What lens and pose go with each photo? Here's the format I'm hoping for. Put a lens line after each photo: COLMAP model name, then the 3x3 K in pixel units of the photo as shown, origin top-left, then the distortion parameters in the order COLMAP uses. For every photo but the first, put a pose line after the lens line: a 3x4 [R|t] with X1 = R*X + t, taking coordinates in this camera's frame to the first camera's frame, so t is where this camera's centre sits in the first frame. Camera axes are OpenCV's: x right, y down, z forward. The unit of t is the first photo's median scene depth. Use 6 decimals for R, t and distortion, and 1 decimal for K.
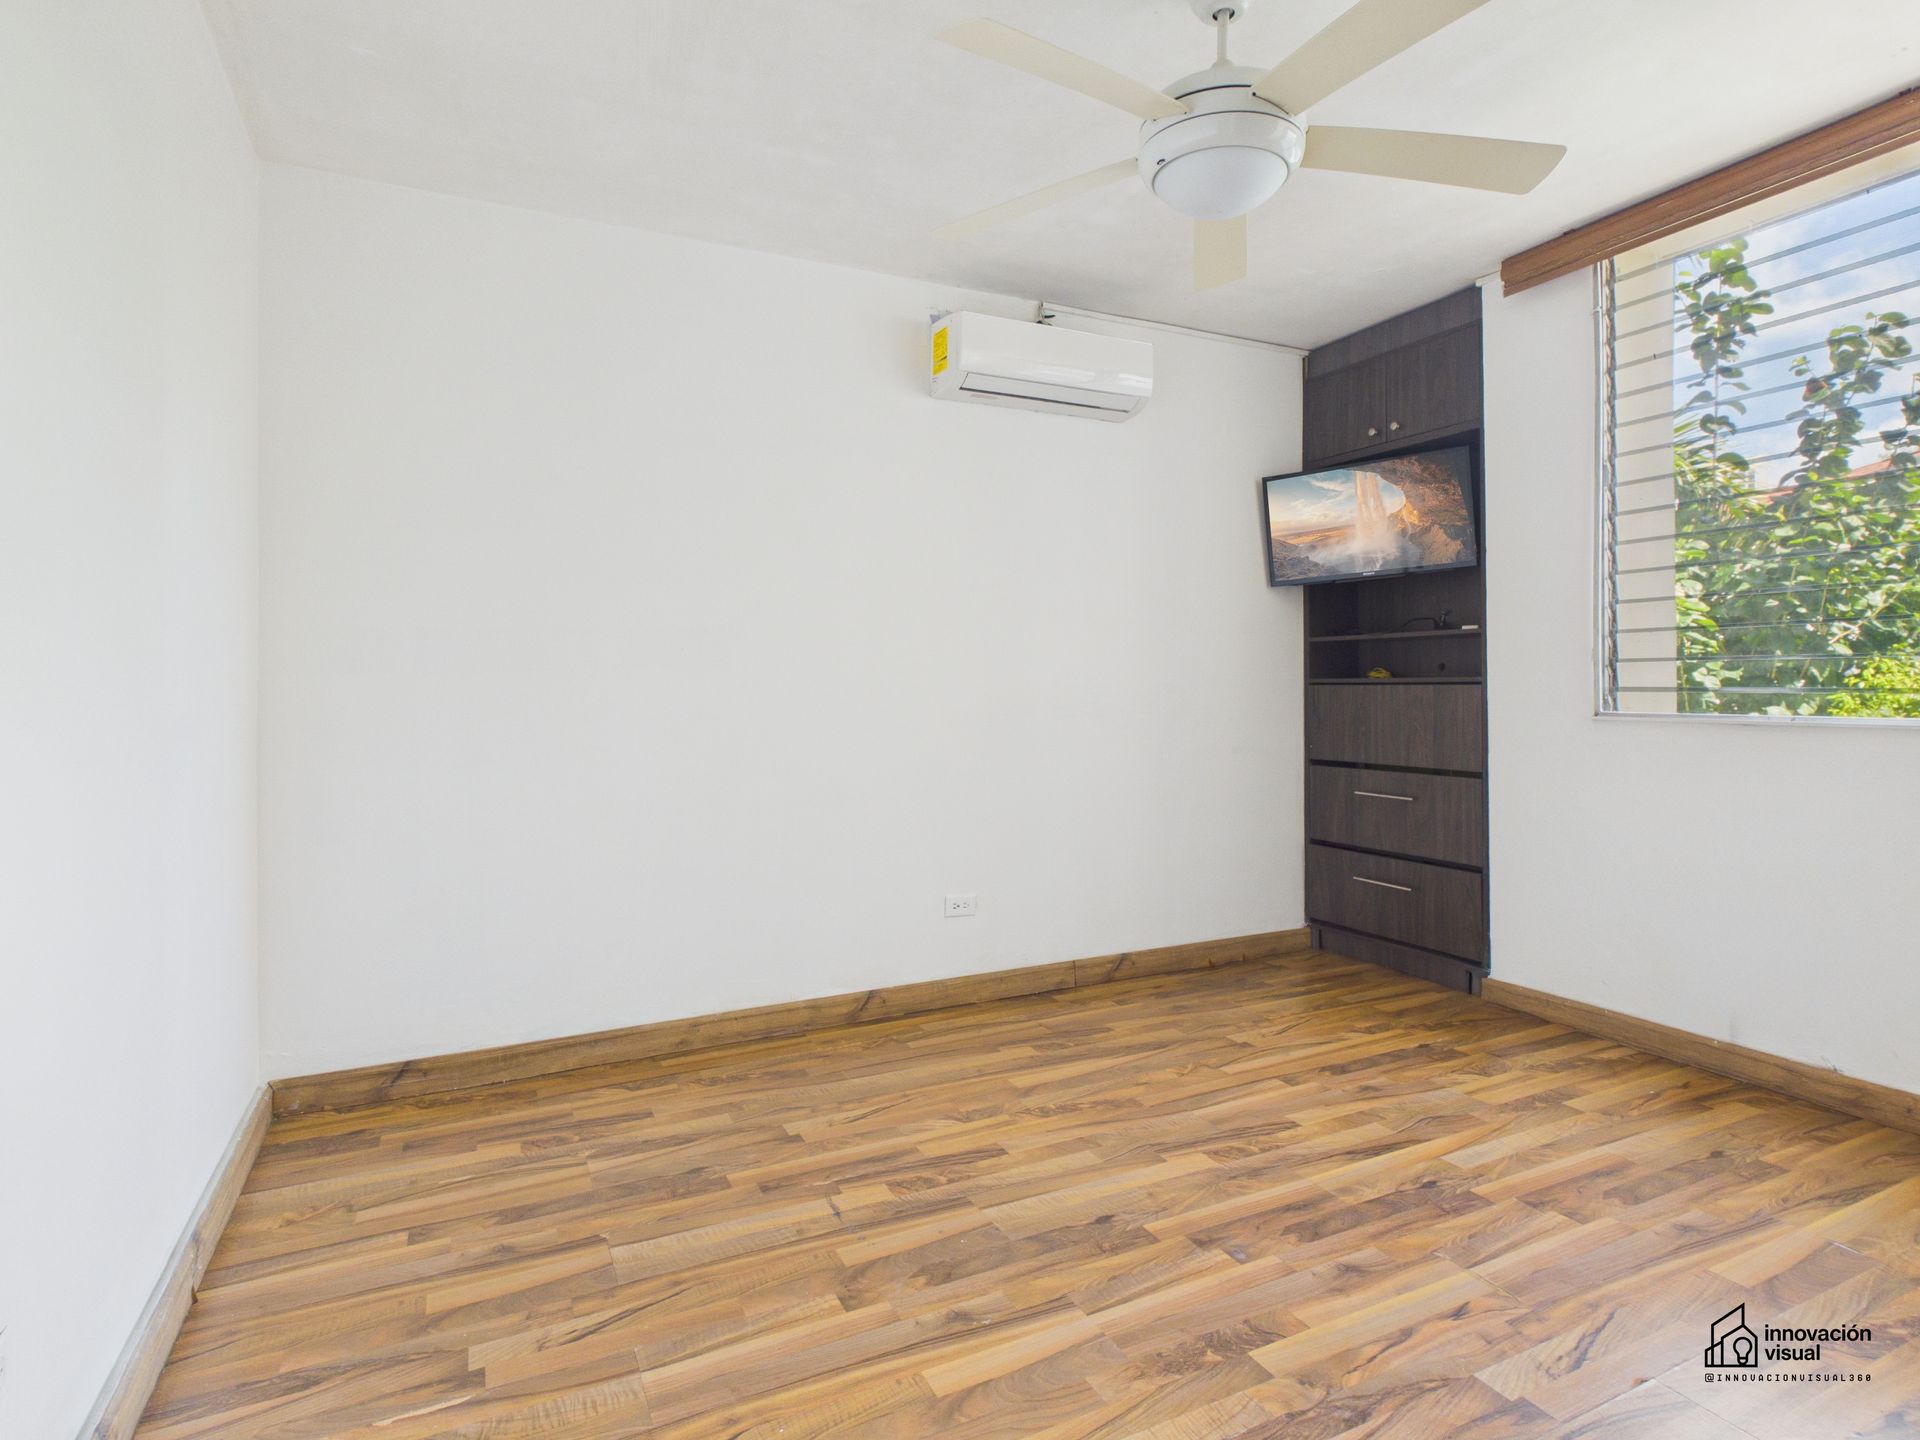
lens RADIAL K [[1006.9, 0, 962.4], [0, 1006.9, 667.5], [0, 0, 1]] dist [0.003586, 0.001333]
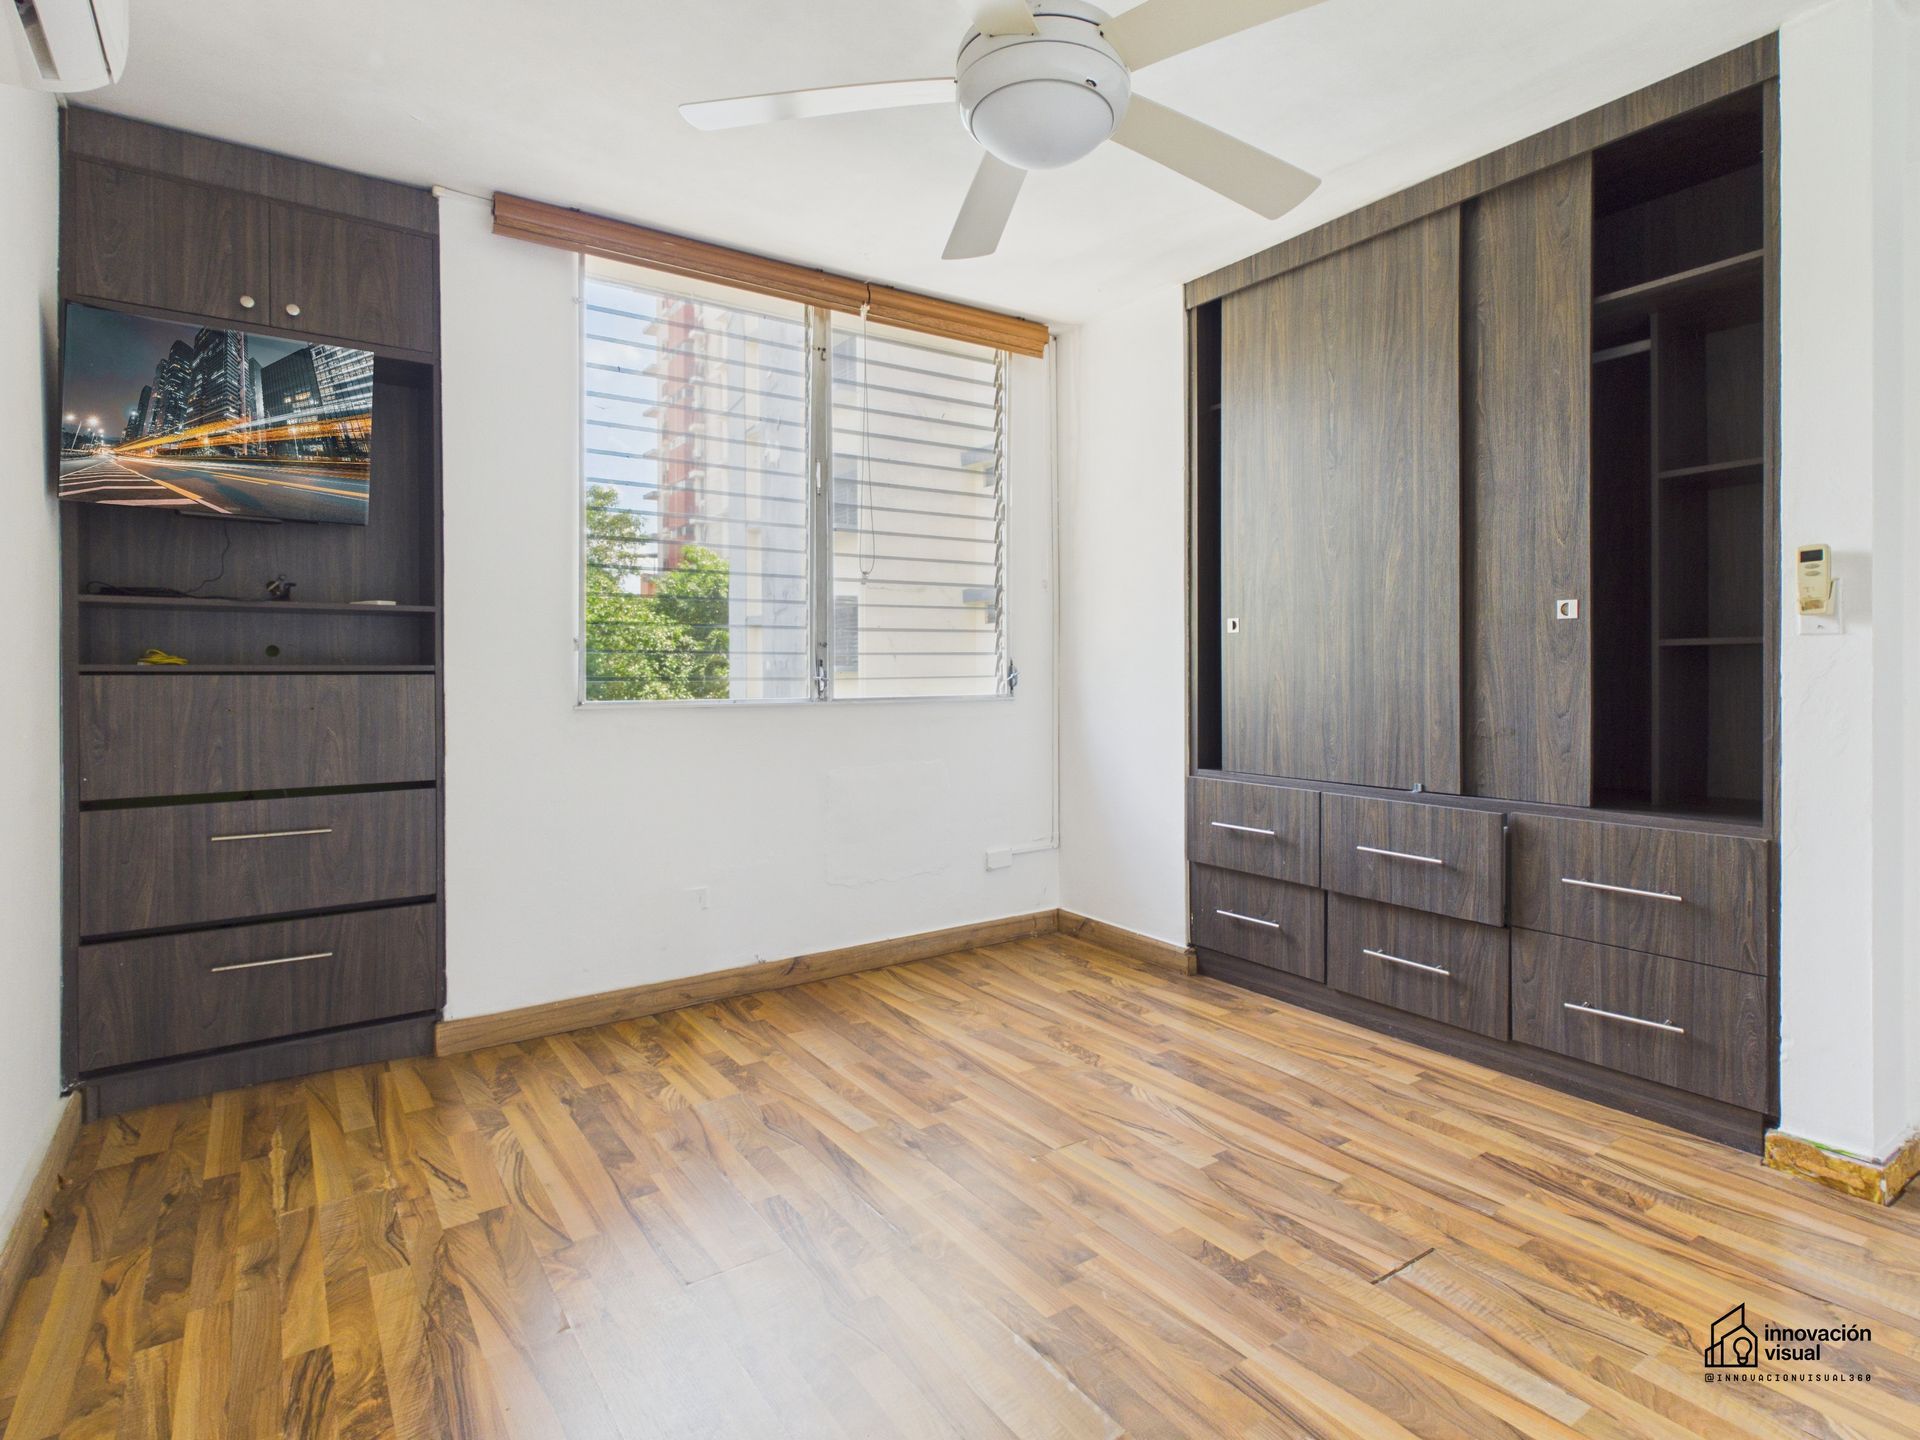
lens RADIAL K [[1006.9, 0, 962.4], [0, 1006.9, 667.5], [0, 0, 1]] dist [0.003586, 0.001333]
pose [[-0.145817, 0.010898, 0.989252, -0.395580], [-0.014688, 0.999805, -0.013179, 0.016854], [-0.989203, -0.016452, -0.145629, 0.736578]]
